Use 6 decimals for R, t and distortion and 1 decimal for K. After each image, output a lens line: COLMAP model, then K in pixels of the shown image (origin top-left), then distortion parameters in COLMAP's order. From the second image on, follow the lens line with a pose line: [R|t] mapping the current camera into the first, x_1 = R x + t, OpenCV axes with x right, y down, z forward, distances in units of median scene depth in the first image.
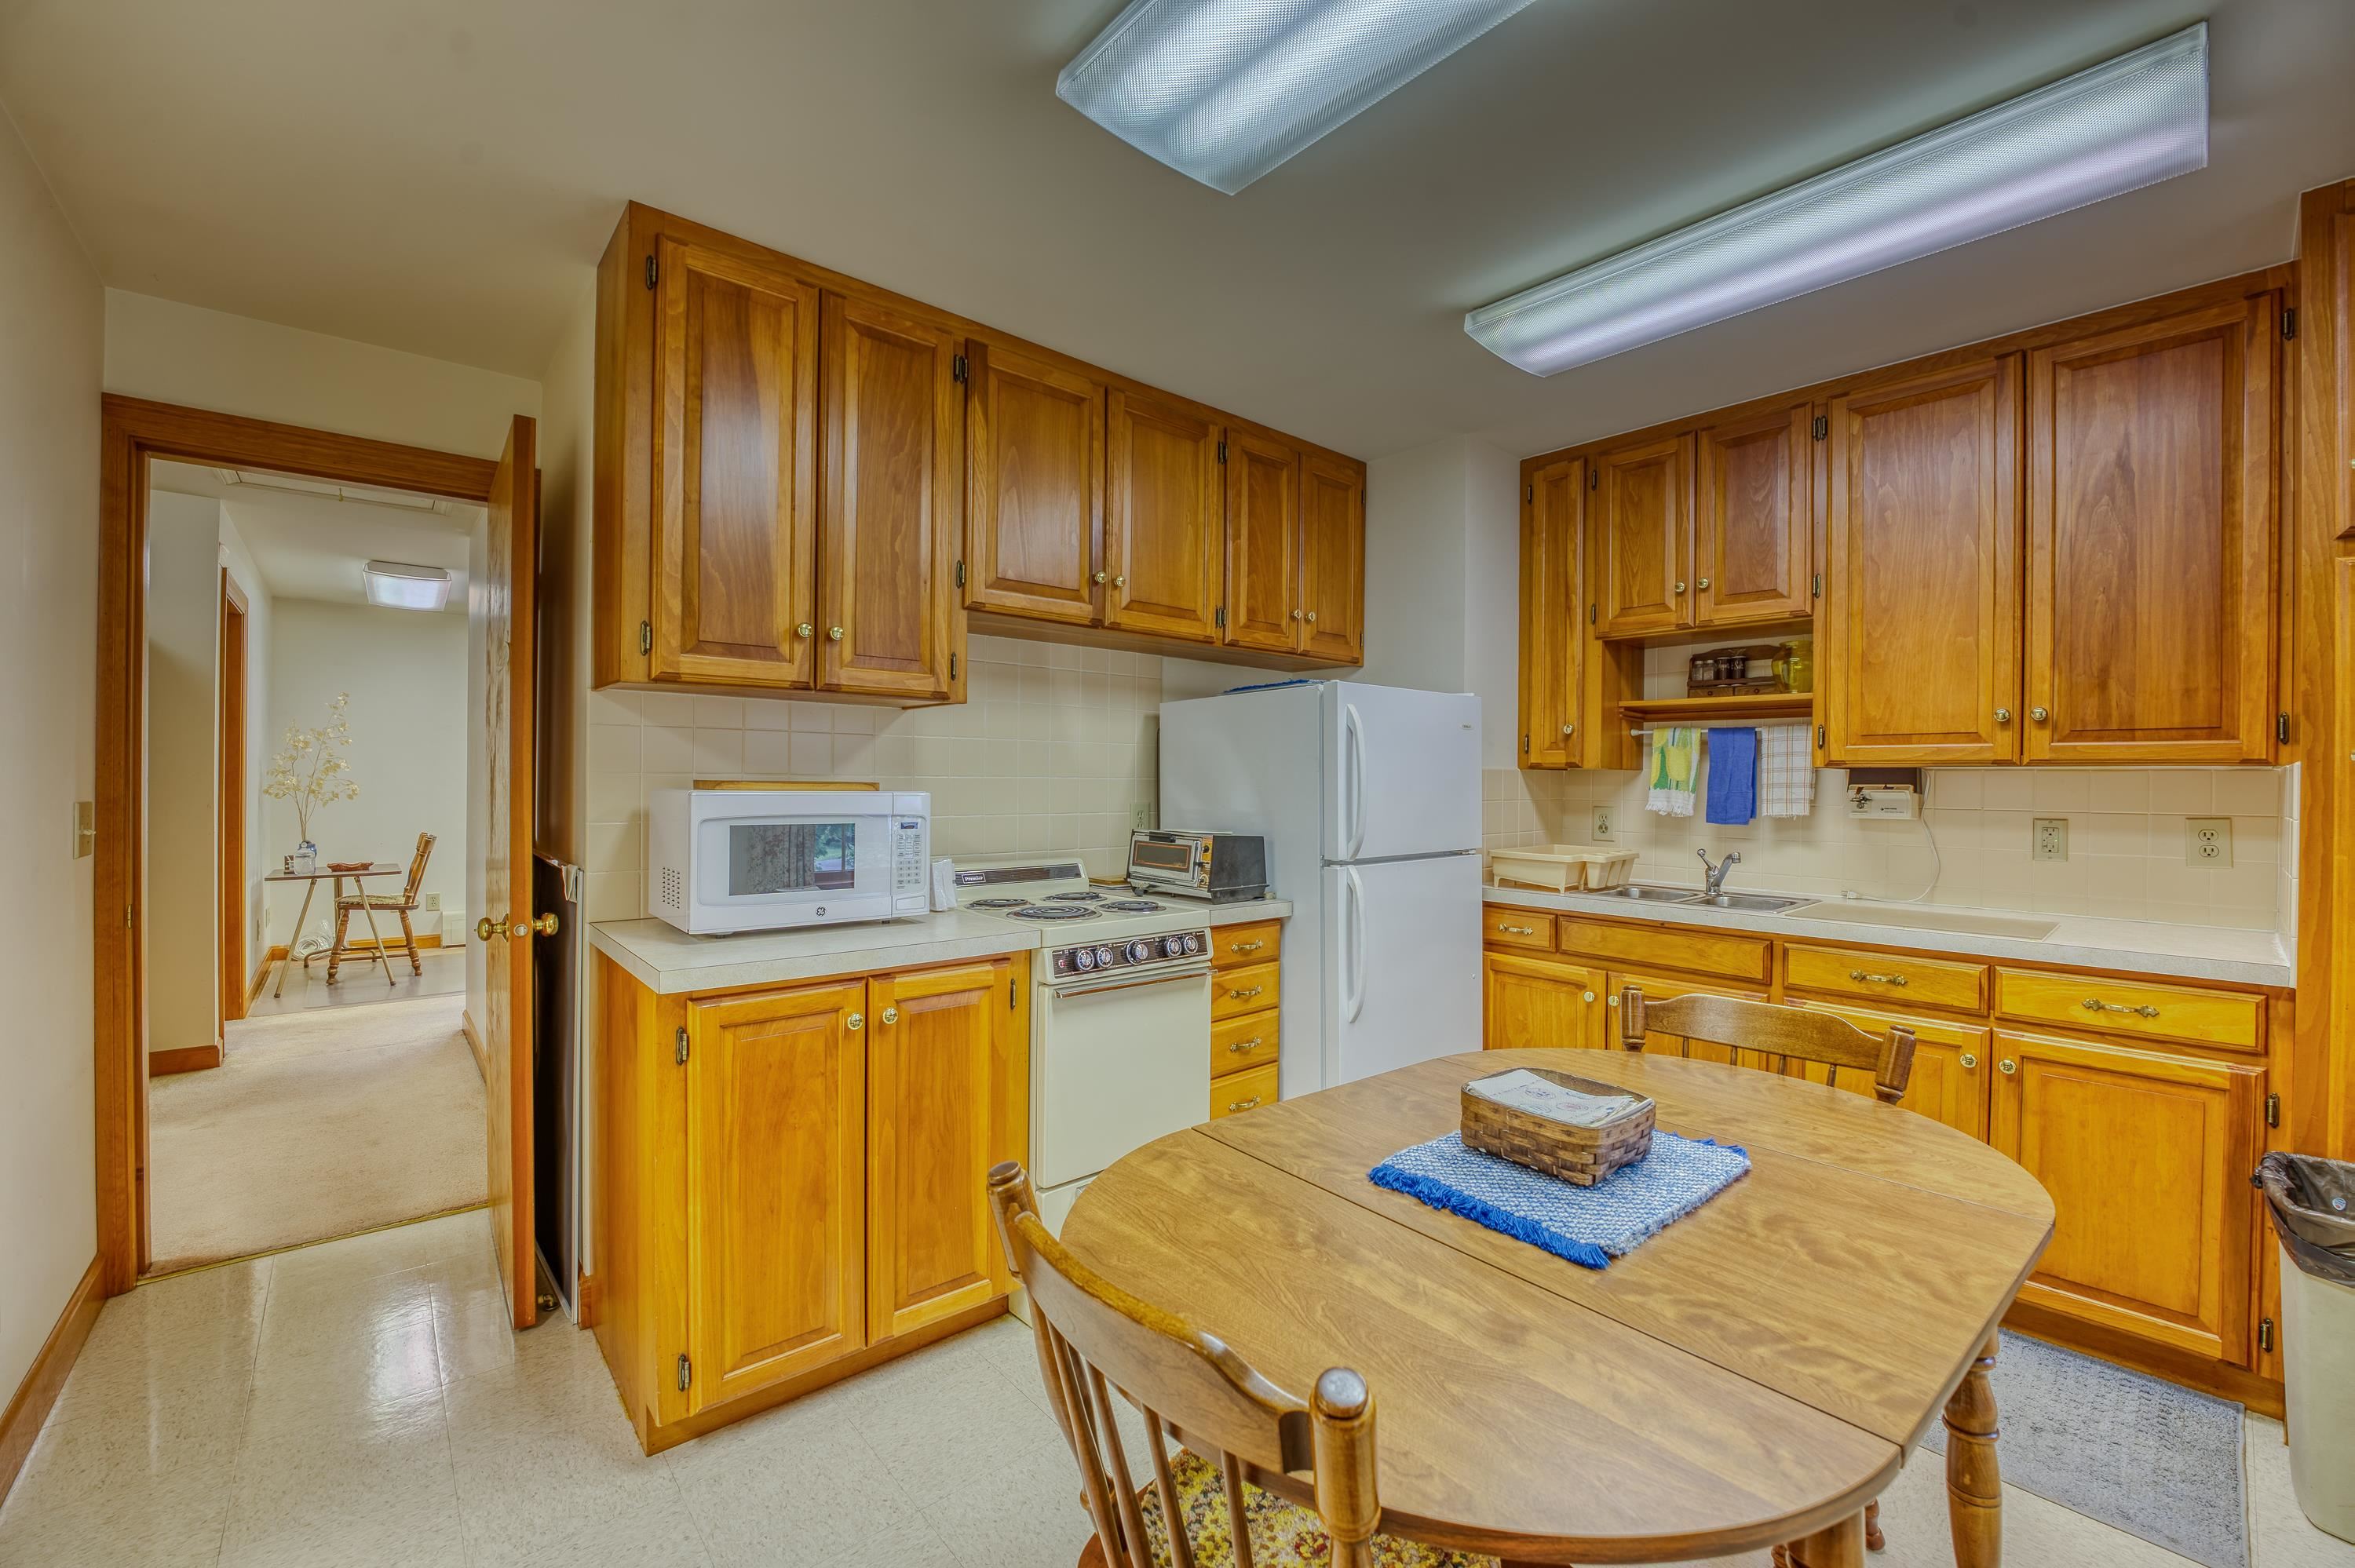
lens RADIAL K [[960.6, 0, 1137.1], [0, 960.6, 784.1], [0, 0, 1]] dist [-0.000632, -0.000079]
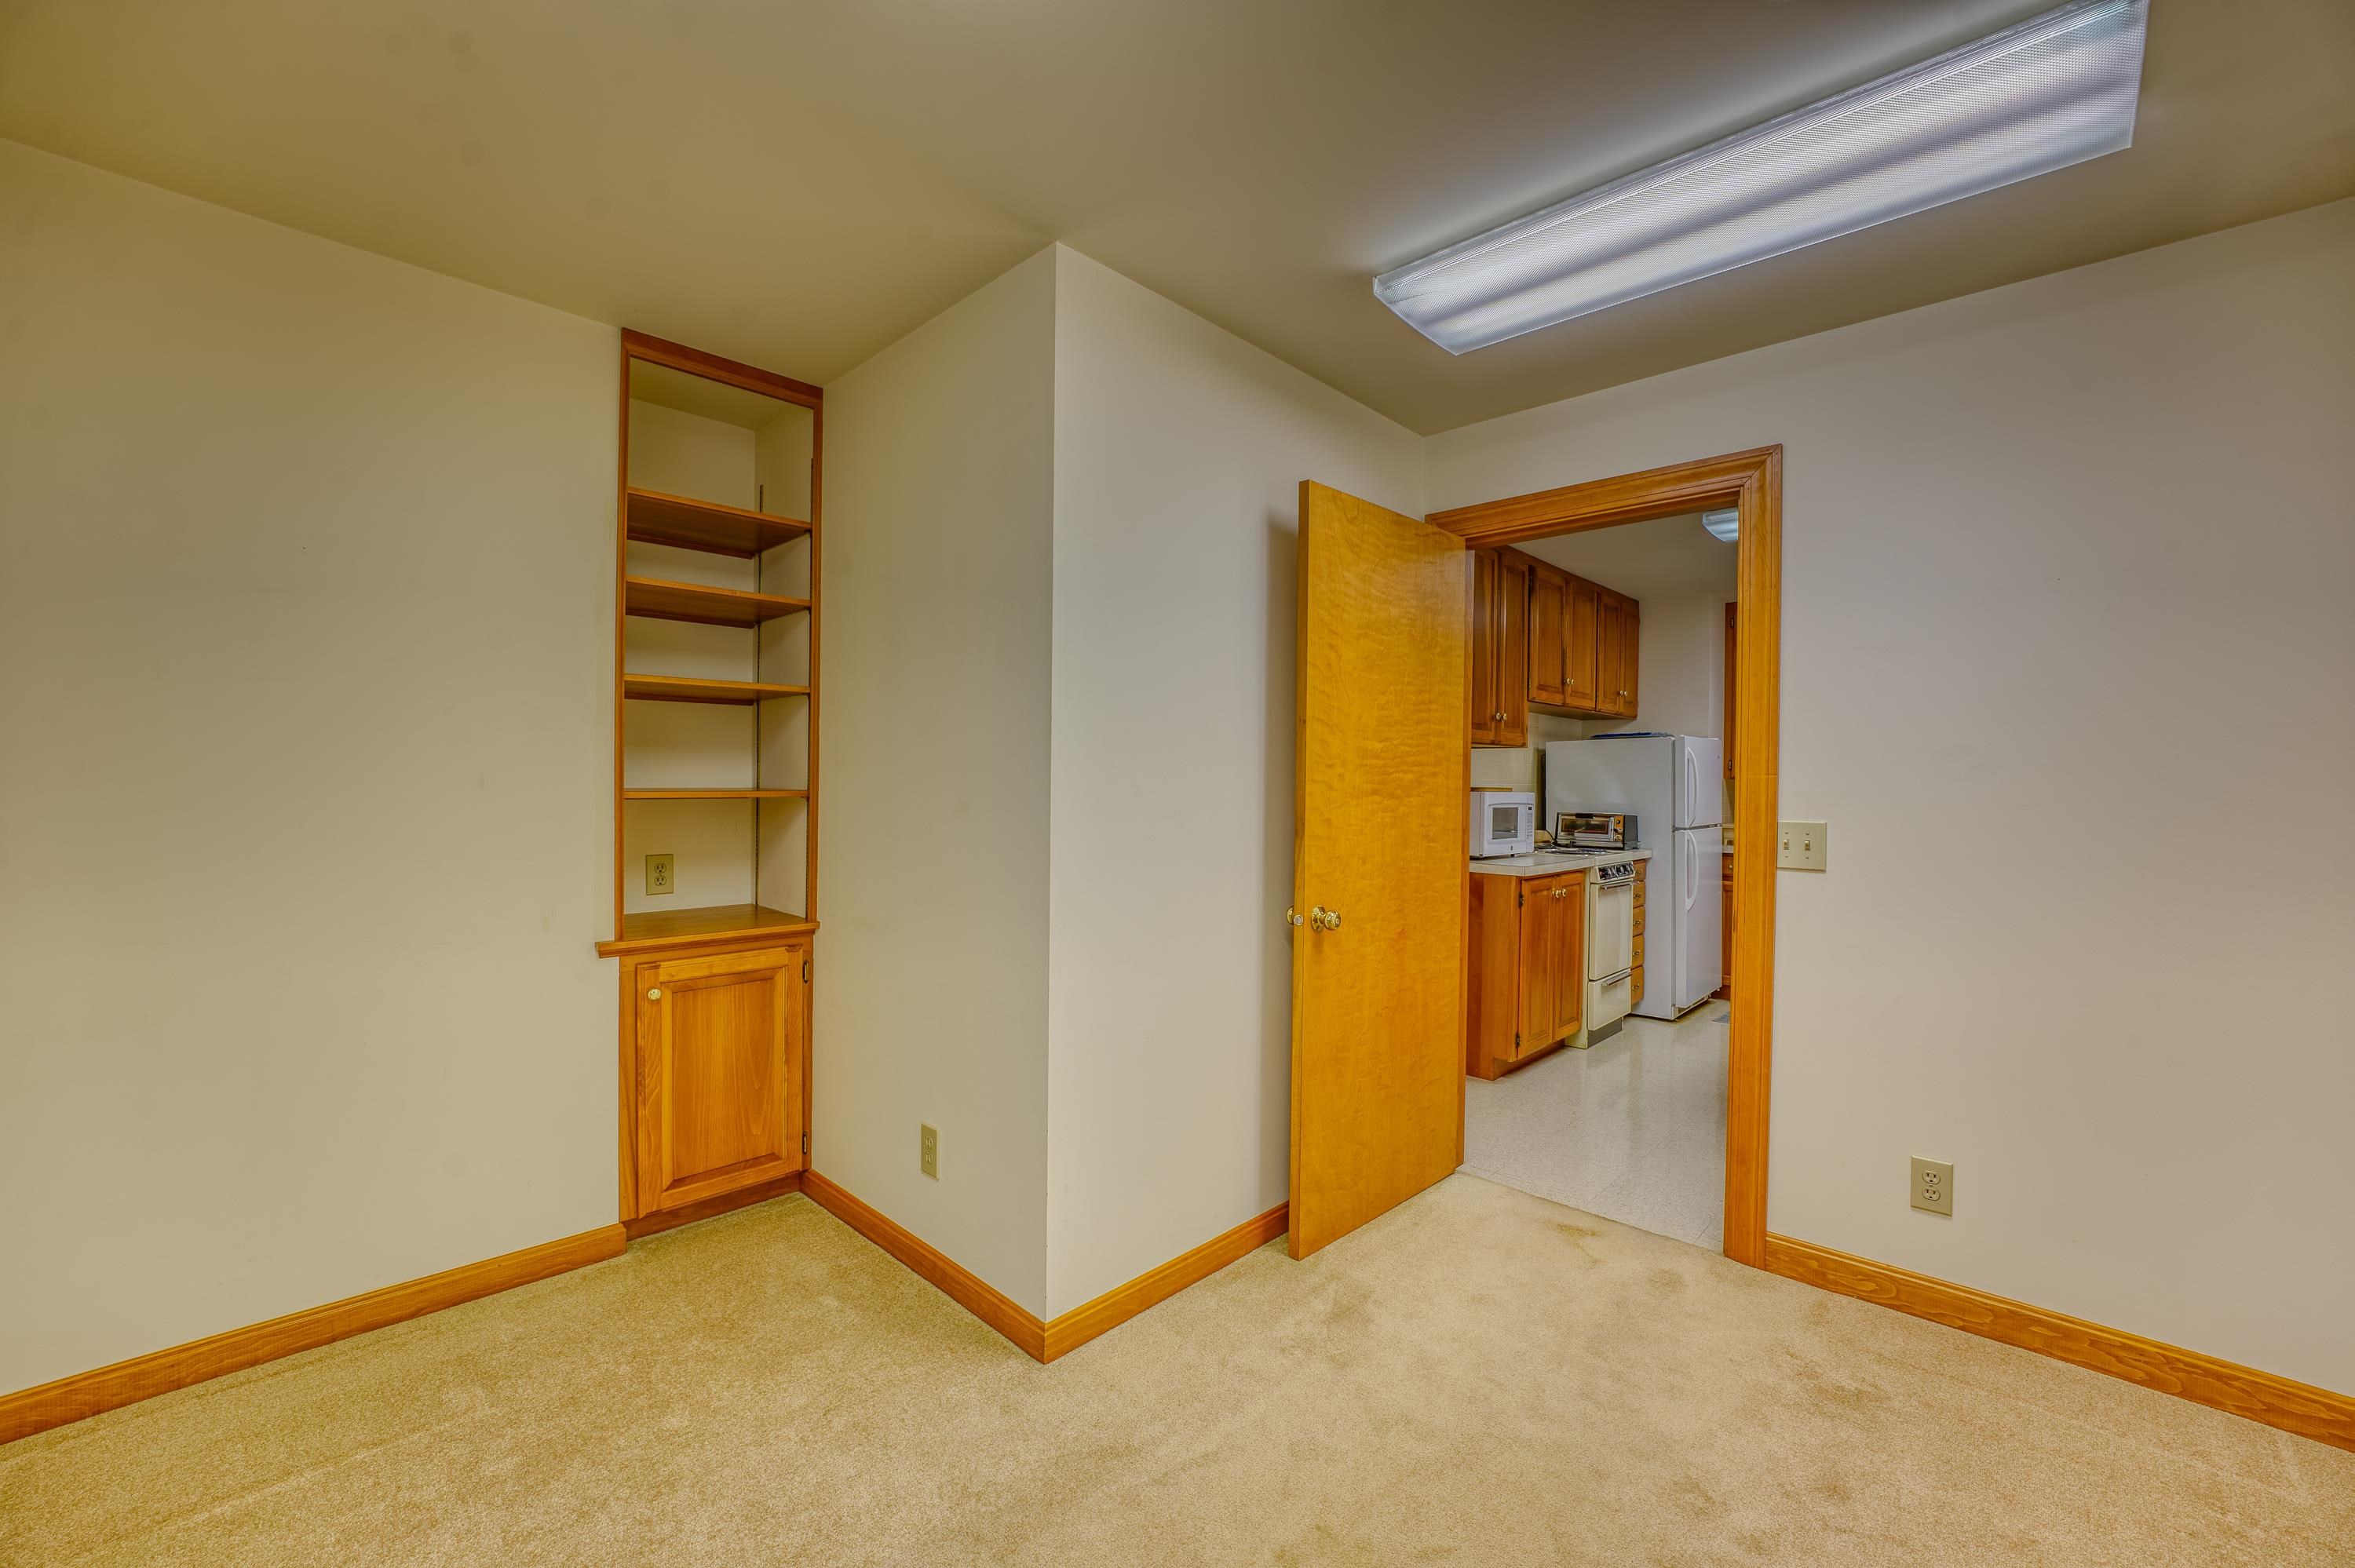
lens RADIAL K [[960.6, 0, 1137.1], [0, 960.6, 784.1], [0, 0, 1]] dist [-0.000632, -0.000079]
pose [[0.996321, 0.003644, 0.085627, -1.059507], [-0.003866, 0.999990, 0.002427, -0.009365], [-0.085617, -0.002749, 0.996324, -0.841430]]
